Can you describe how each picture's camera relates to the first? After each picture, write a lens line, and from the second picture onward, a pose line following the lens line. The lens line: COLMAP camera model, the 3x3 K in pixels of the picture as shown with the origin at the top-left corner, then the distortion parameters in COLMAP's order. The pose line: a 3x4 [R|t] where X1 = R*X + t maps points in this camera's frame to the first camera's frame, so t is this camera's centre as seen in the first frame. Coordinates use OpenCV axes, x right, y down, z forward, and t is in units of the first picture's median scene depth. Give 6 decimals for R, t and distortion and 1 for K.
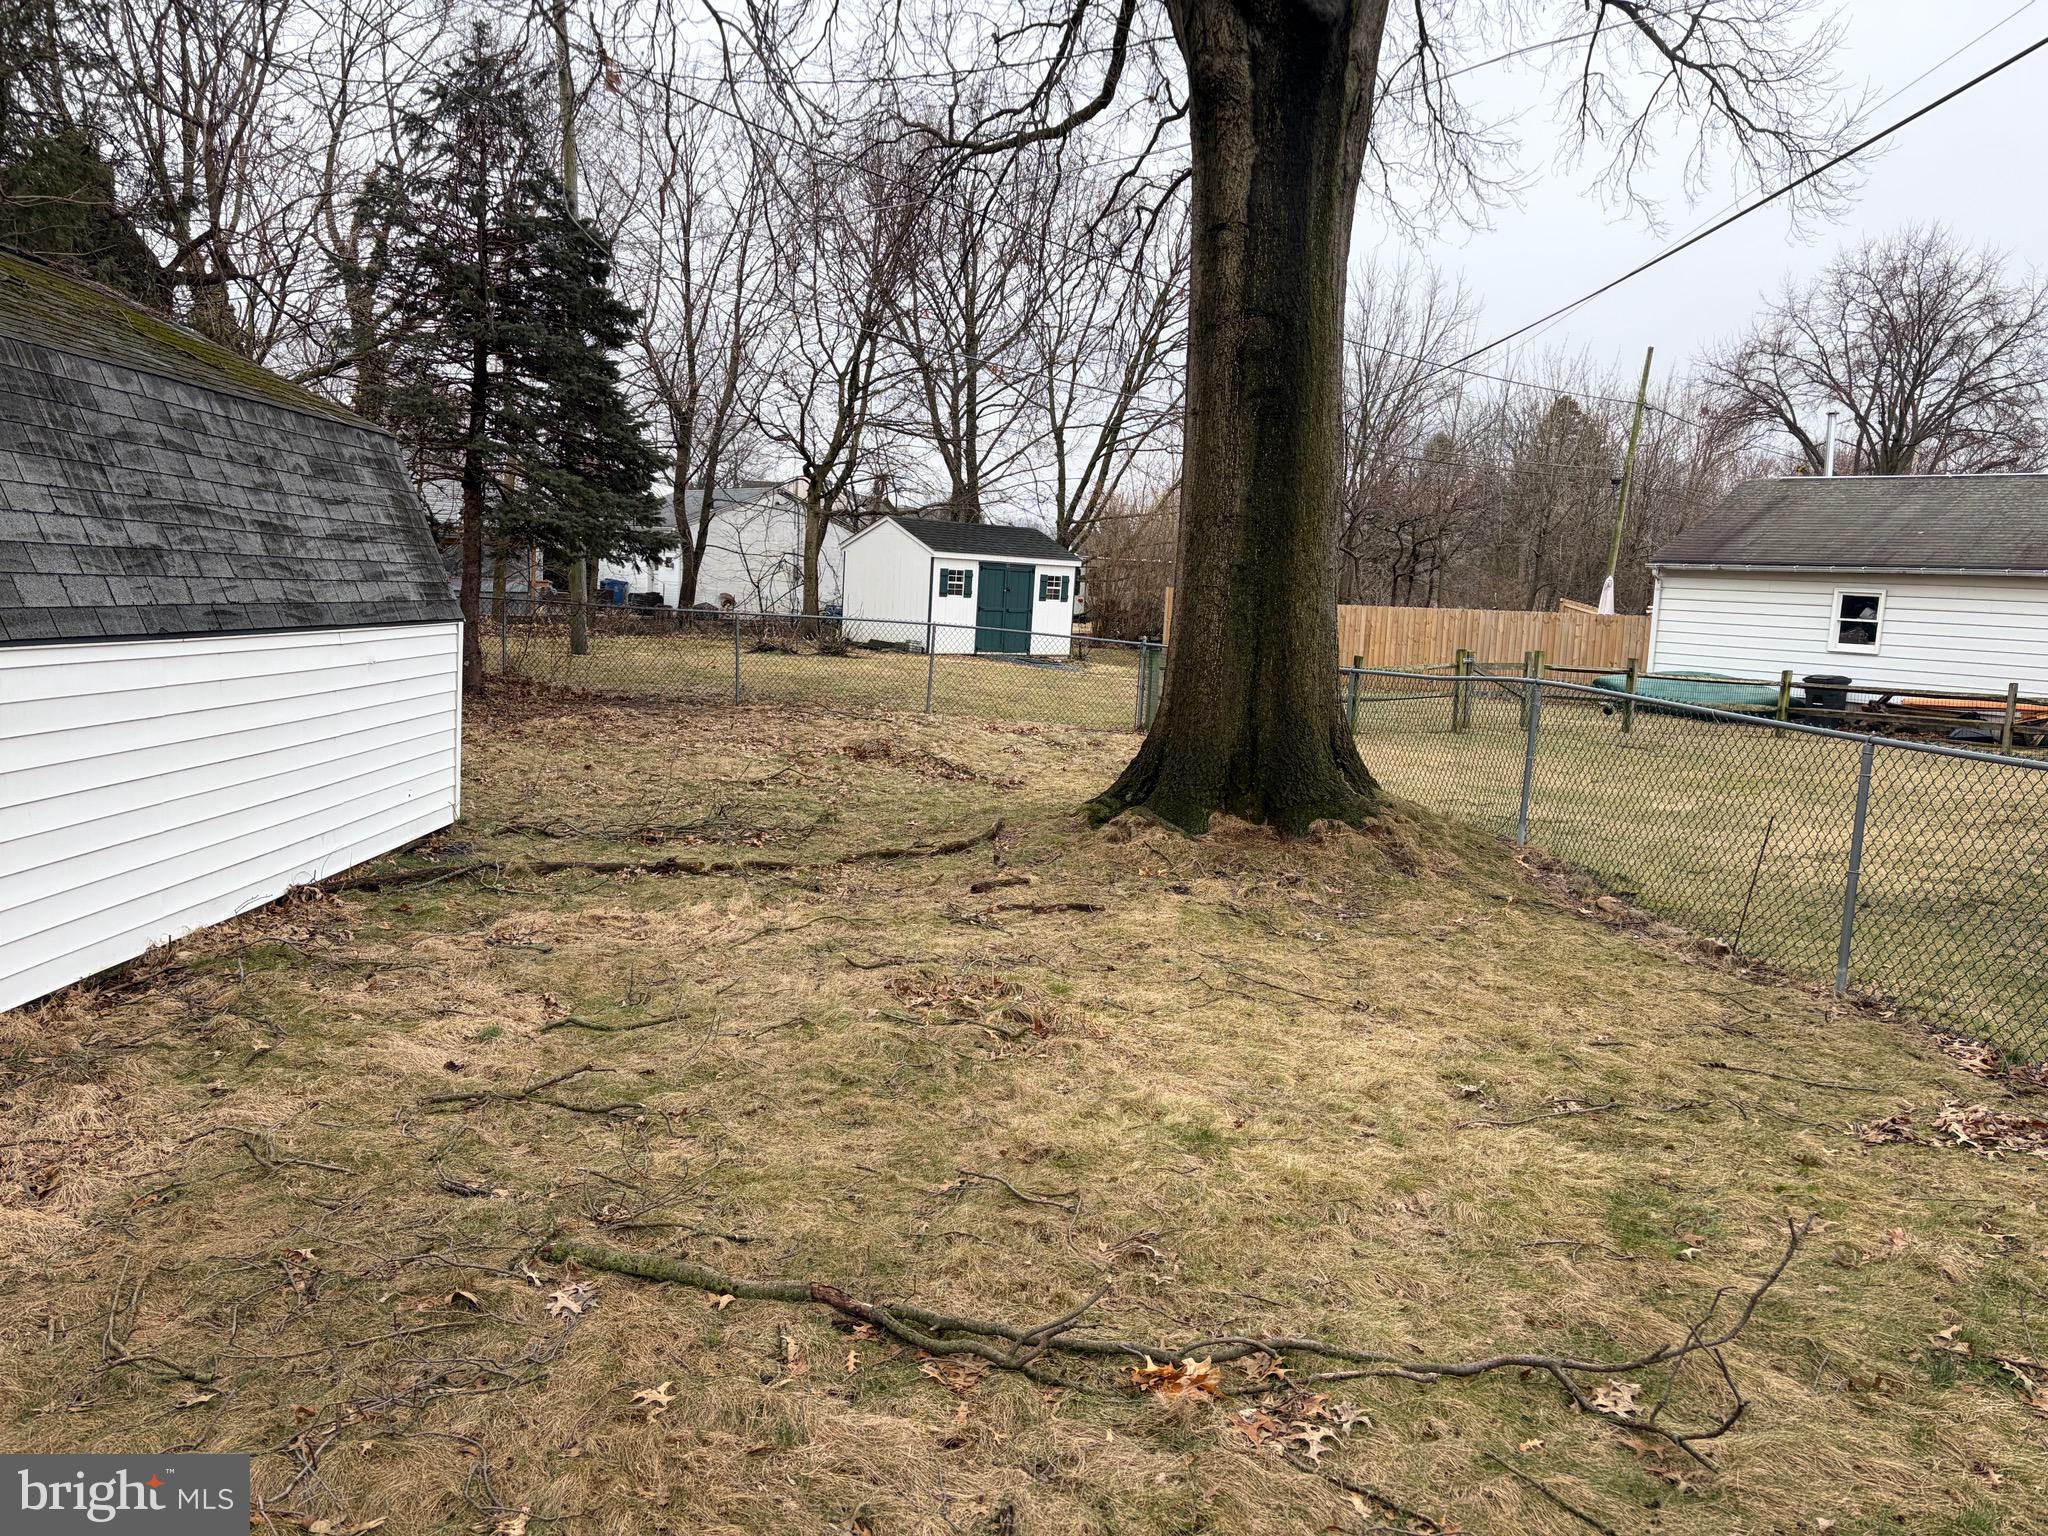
lens RADIAL K [[1552.8, 0, 1012.3], [0, 1552.8, 769.7], [0, 0, 1]] dist [0.061979, -0.054962]
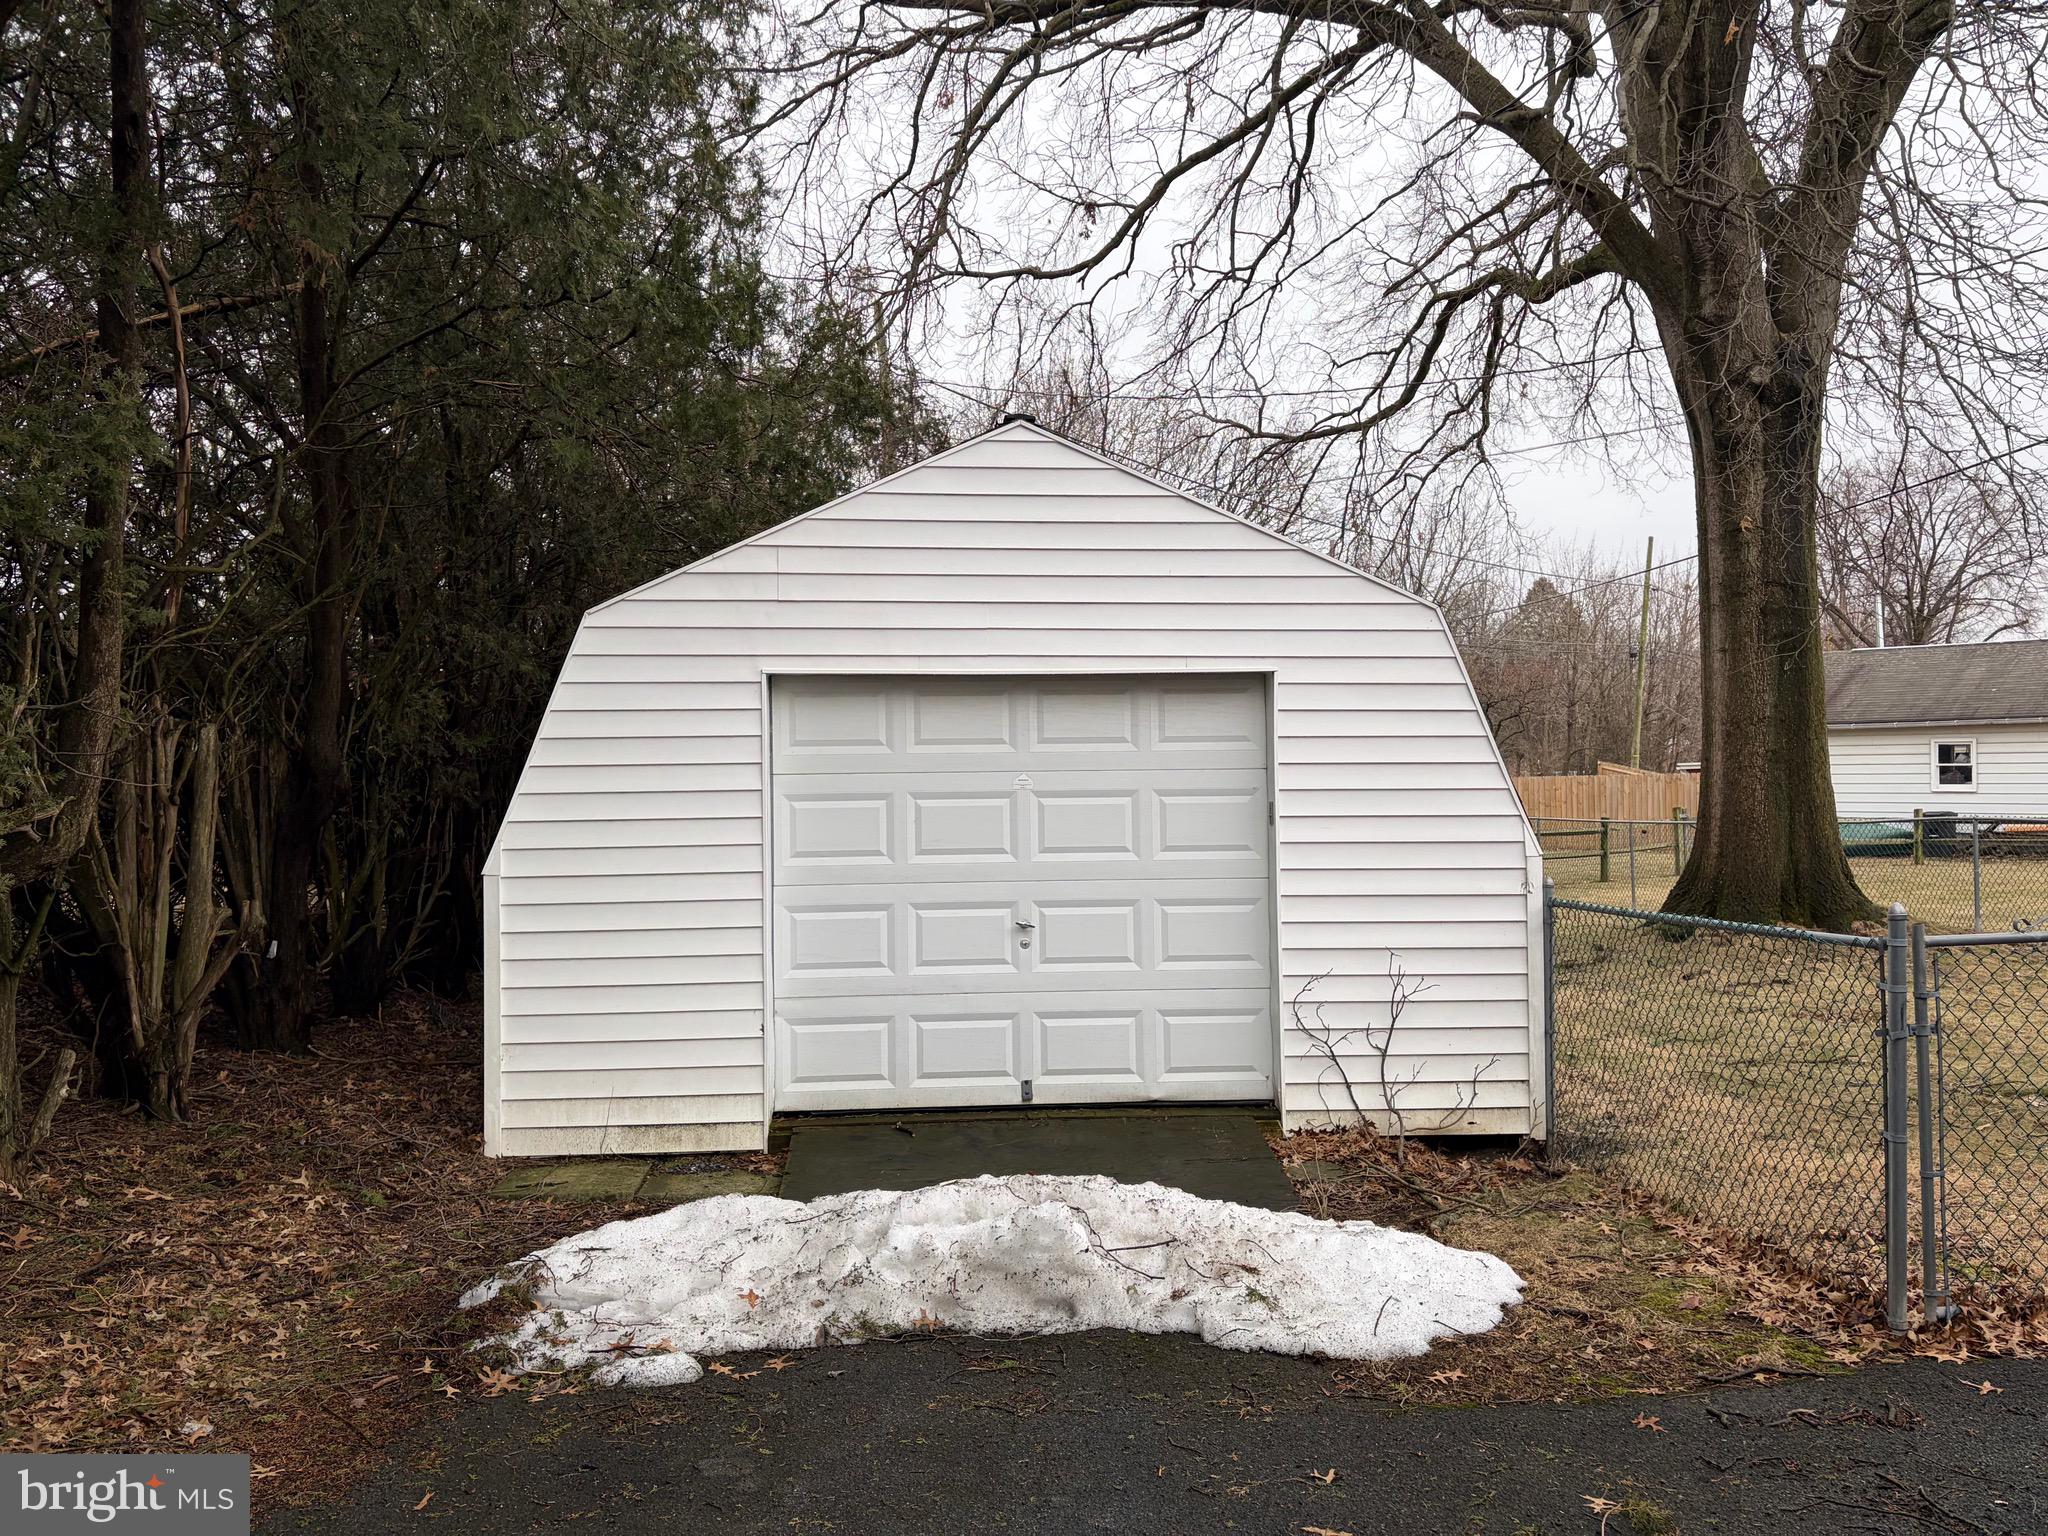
lens RADIAL K [[1552.8, 0, 1021.2], [0, 1552.8, 781.6], [0, 0, 1]] dist [0.061979, -0.054962]
pose [[0.996613, -0.061726, 0.054330, -0.241712], [0.067569, 0.991265, -0.113263, 0.006173], [-0.046864, 0.116550, 0.992079, -0.160756]]
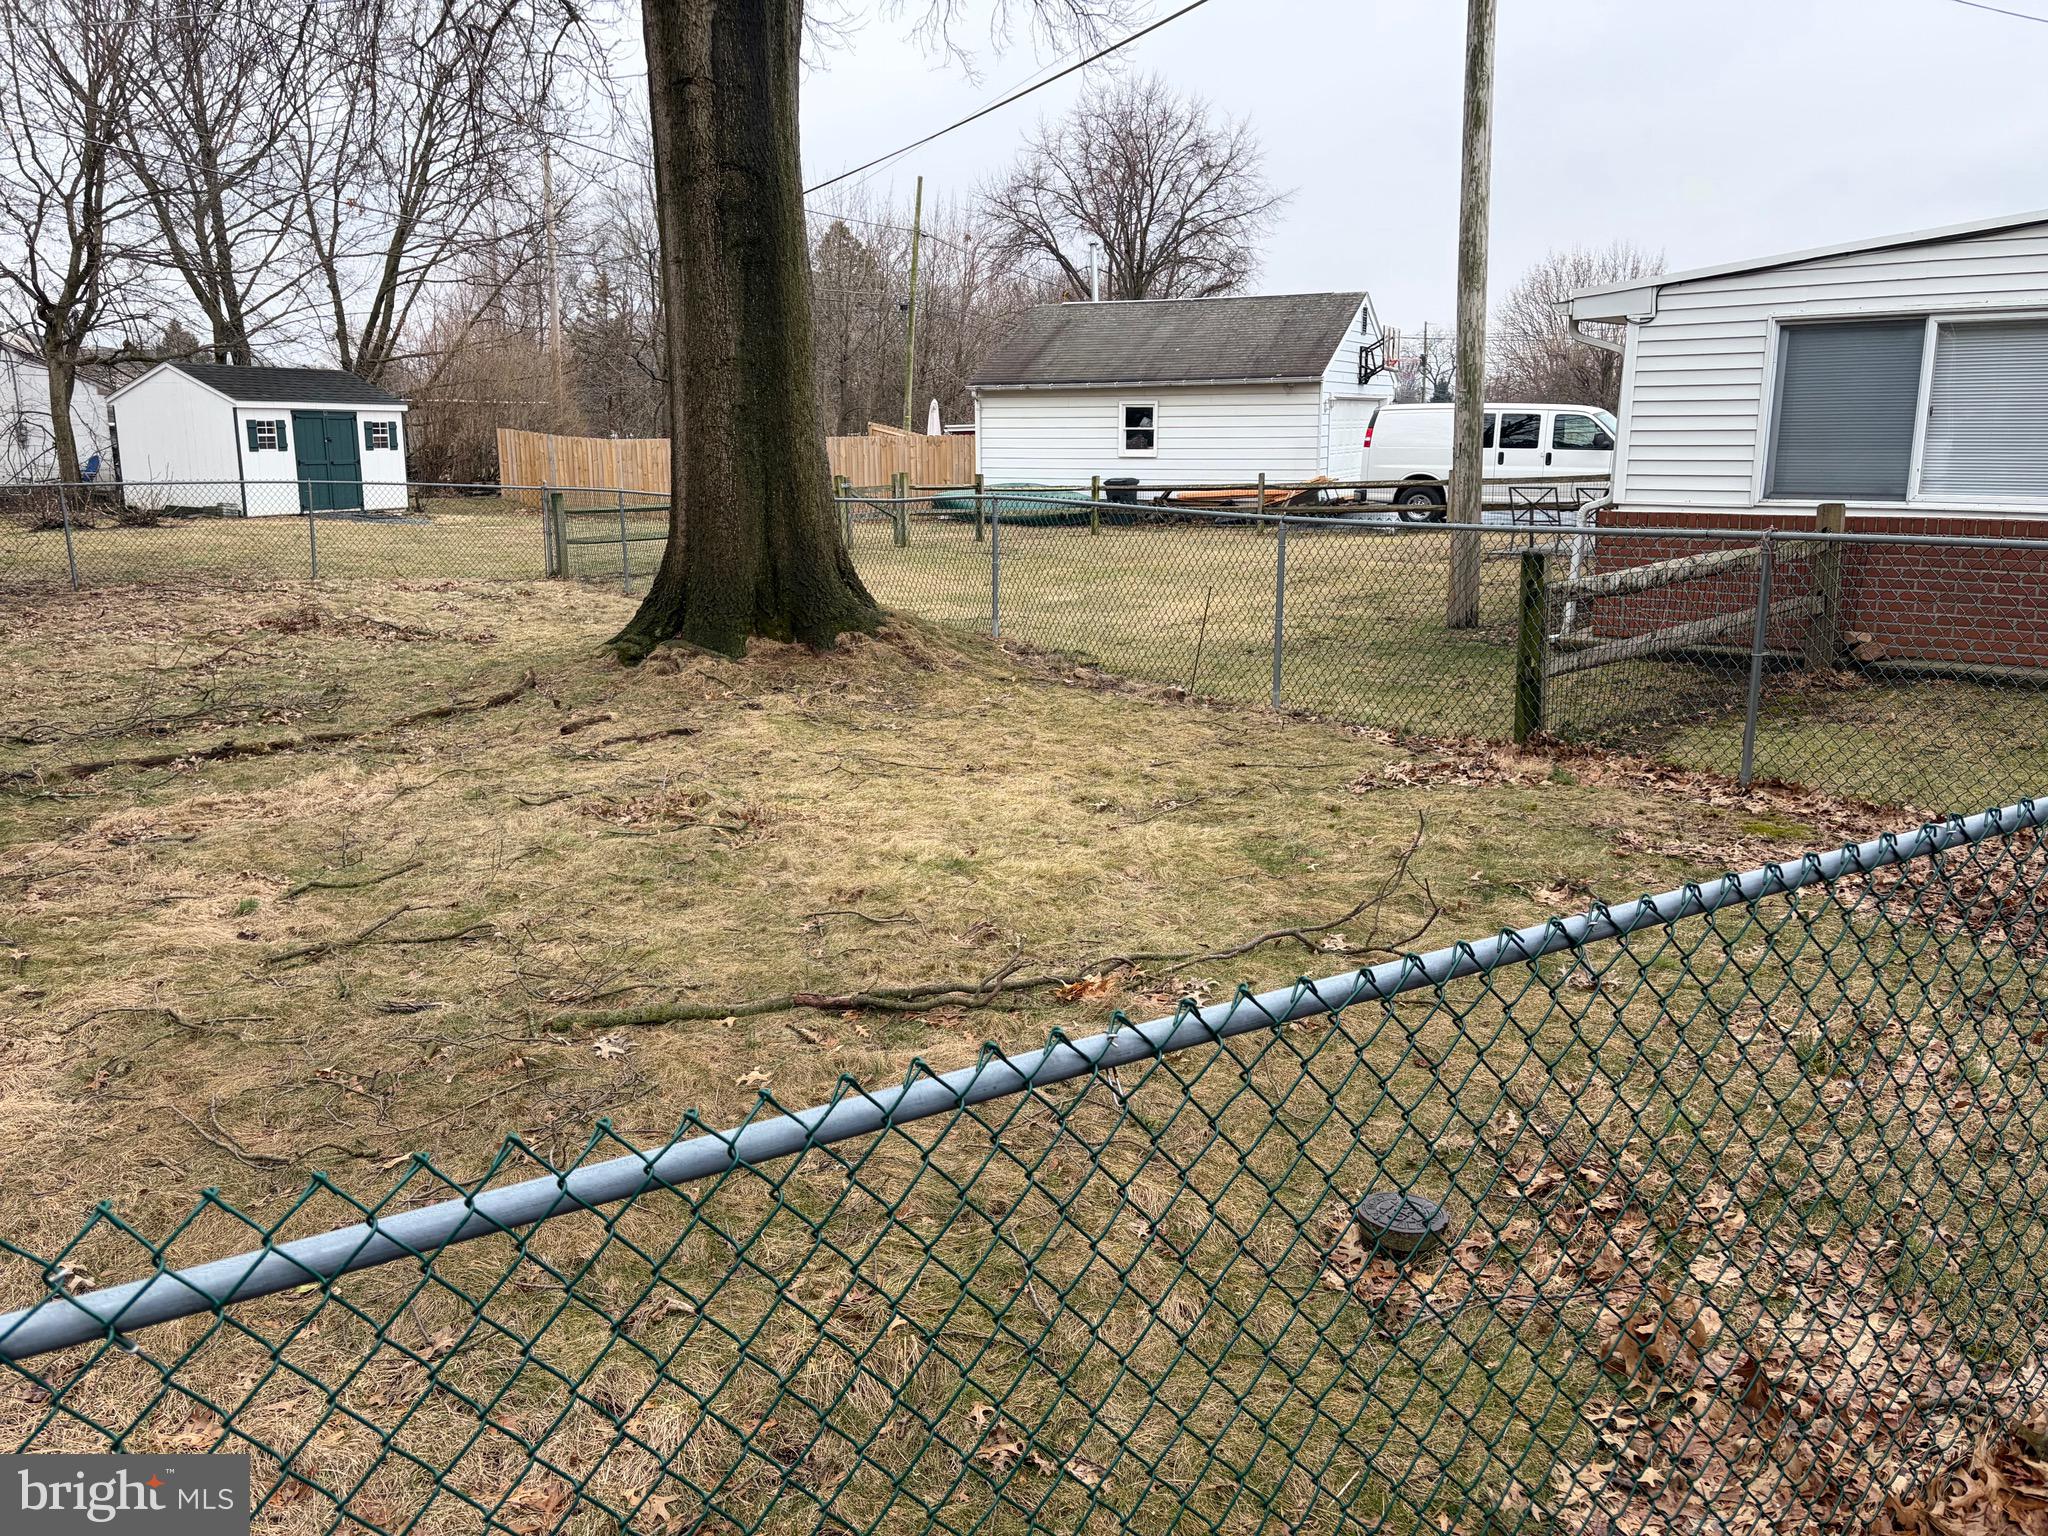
lens RADIAL K [[1552.8, 0, 1016.7], [0, 1552.8, 773.6], [0, 0, 1]] dist [0.061979, -0.054962]
pose [[0.899240, -0.146738, 0.412110, -0.063567], [0.101821, 0.986397, 0.129045, 0.000006], [-0.425440, -0.074081, 0.901949, -0.031469]]
